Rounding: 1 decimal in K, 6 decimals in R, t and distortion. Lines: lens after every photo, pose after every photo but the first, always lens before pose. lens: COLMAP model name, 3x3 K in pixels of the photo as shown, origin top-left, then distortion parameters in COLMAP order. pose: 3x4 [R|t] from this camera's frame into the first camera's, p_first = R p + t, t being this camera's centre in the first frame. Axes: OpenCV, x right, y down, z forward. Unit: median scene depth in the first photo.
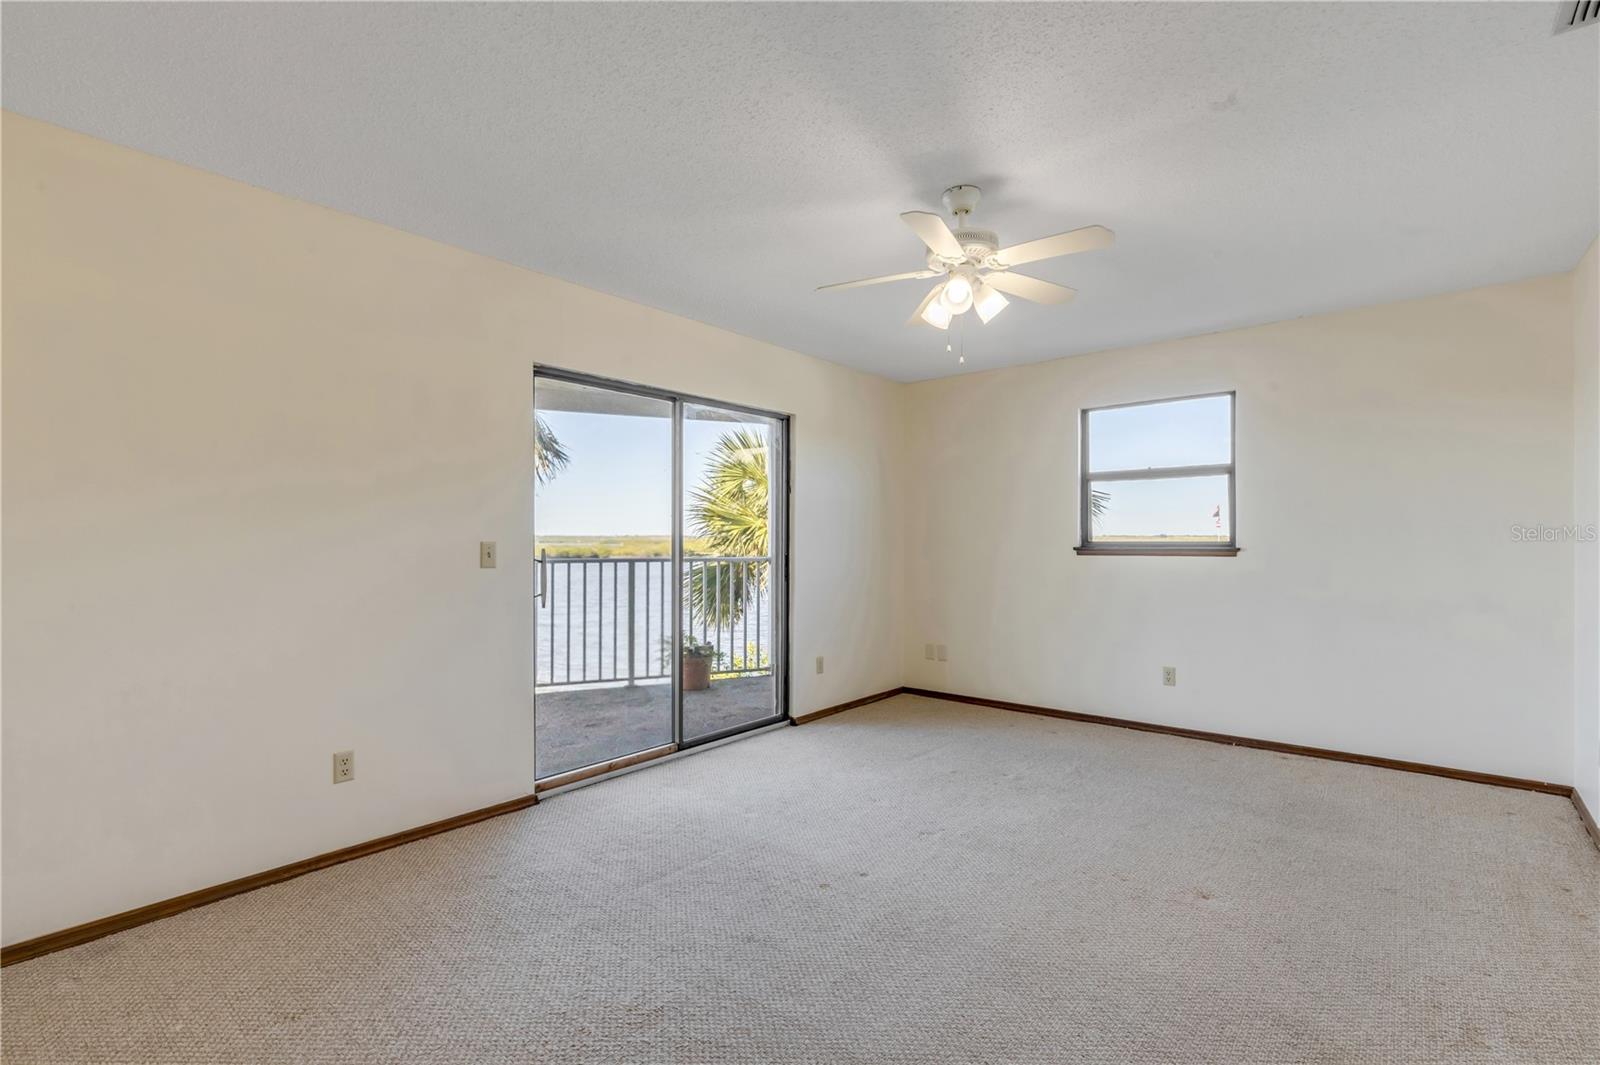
lens RADIAL K [[718.9, 0, 795.6], [0, 718.9, 562.5], [0, 0, 1]] dist [0.004229, -0.001063]
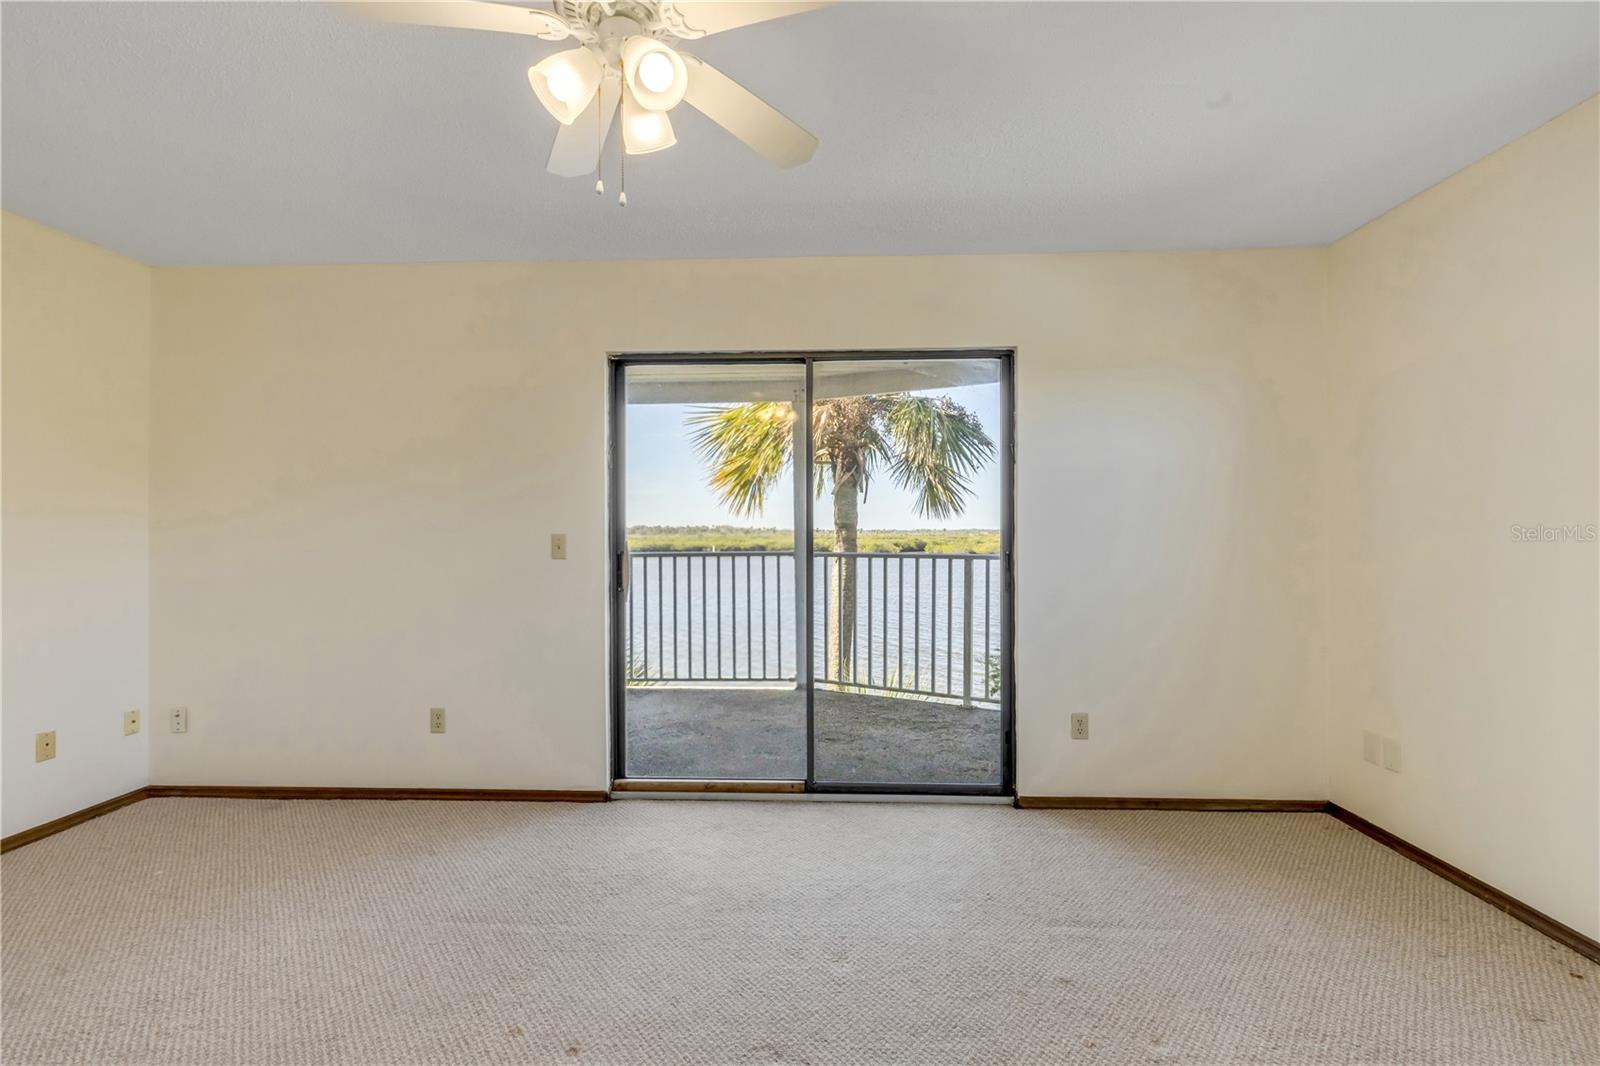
lens RADIAL K [[718.9, 0, 742.3], [0, 718.9, 537.1], [0, 0, 1]] dist [0.004229, -0.001063]
pose [[0.621092, 0.004983, -0.783722, 0.428362], [-0.025216, 0.999589, -0.013629, -0.012300], [0.783332, 0.028227, 0.620962, 0.437352]]
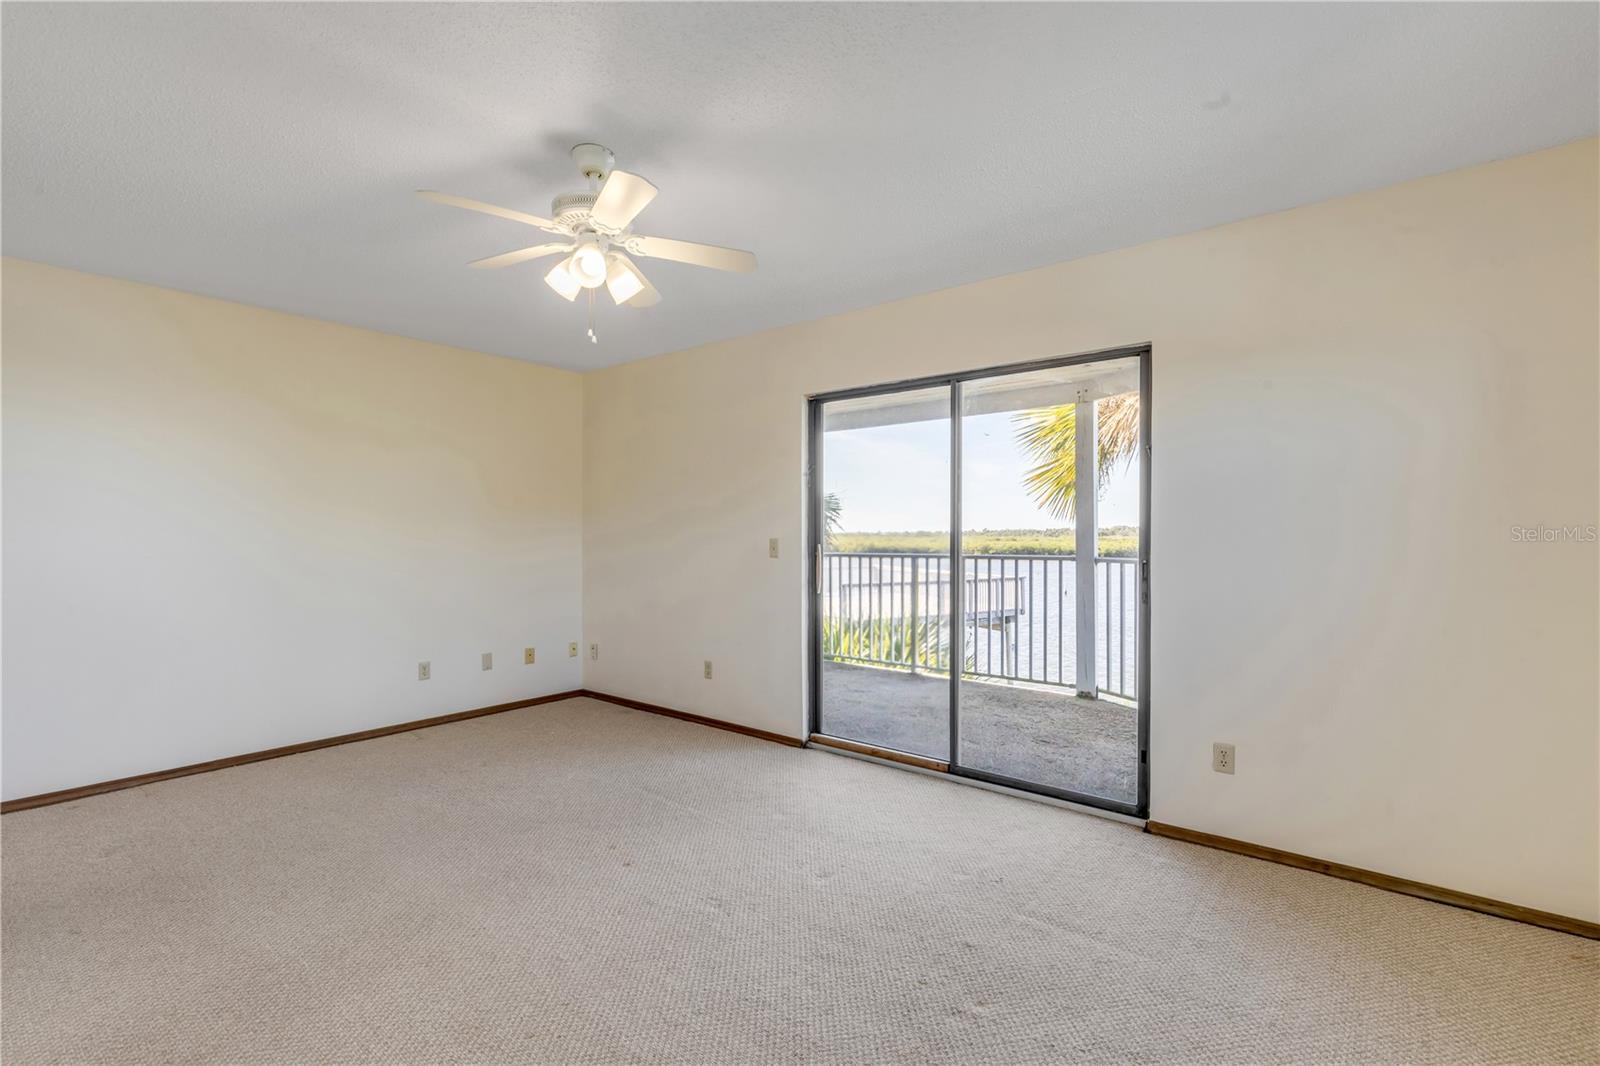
lens RADIAL K [[718.9, 0, 789.5], [0, 718.9, 531.0], [0, 0, 1]] dist [0.004229, -0.001063]
pose [[0.031544, -0.002682, -0.999499, 0.724296], [-0.036188, 0.999338, -0.003823, -0.026883], [0.998847, 0.036290, 0.031426, 0.765521]]
